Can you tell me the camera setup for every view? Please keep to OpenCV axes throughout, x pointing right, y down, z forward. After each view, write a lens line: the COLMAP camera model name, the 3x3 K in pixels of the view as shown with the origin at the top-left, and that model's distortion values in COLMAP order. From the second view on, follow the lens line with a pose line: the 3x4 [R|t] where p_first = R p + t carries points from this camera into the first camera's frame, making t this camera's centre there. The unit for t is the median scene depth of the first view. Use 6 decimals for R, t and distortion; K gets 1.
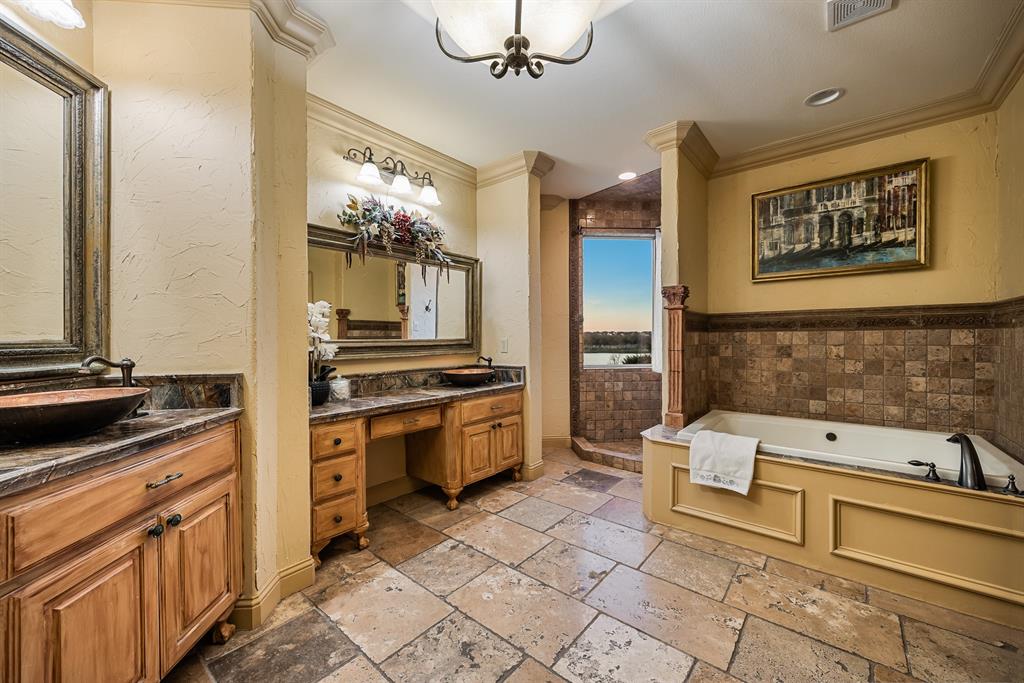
lens RADIAL K [[390.8, 0, 510.1], [0, 390.8, 340.9], [0, 0, 1]] dist [-0.002611, -0.000205]
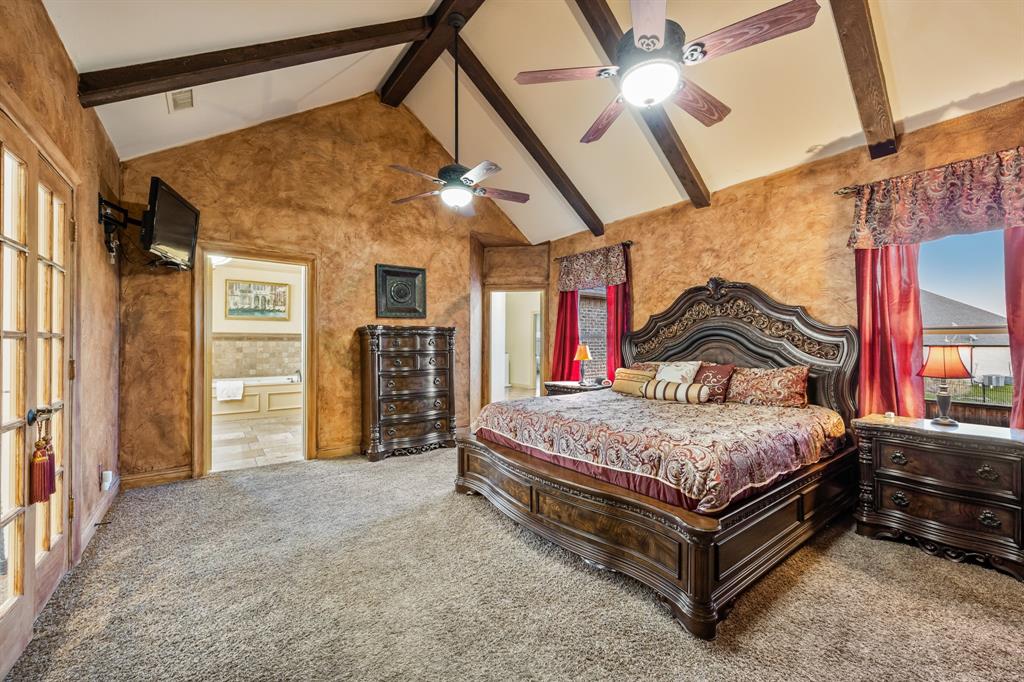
lens RADIAL K [[390.8, 0, 510.1], [0, 390.8, 340.4], [0, 0, 1]] dist [-0.002611, -0.000205]
pose [[0.212722, 0.006225, 0.977093, -1.291891], [0.007414, 0.999941, -0.007984, 0.000473], [-0.977085, 0.008943, 0.212663, -1.124002]]
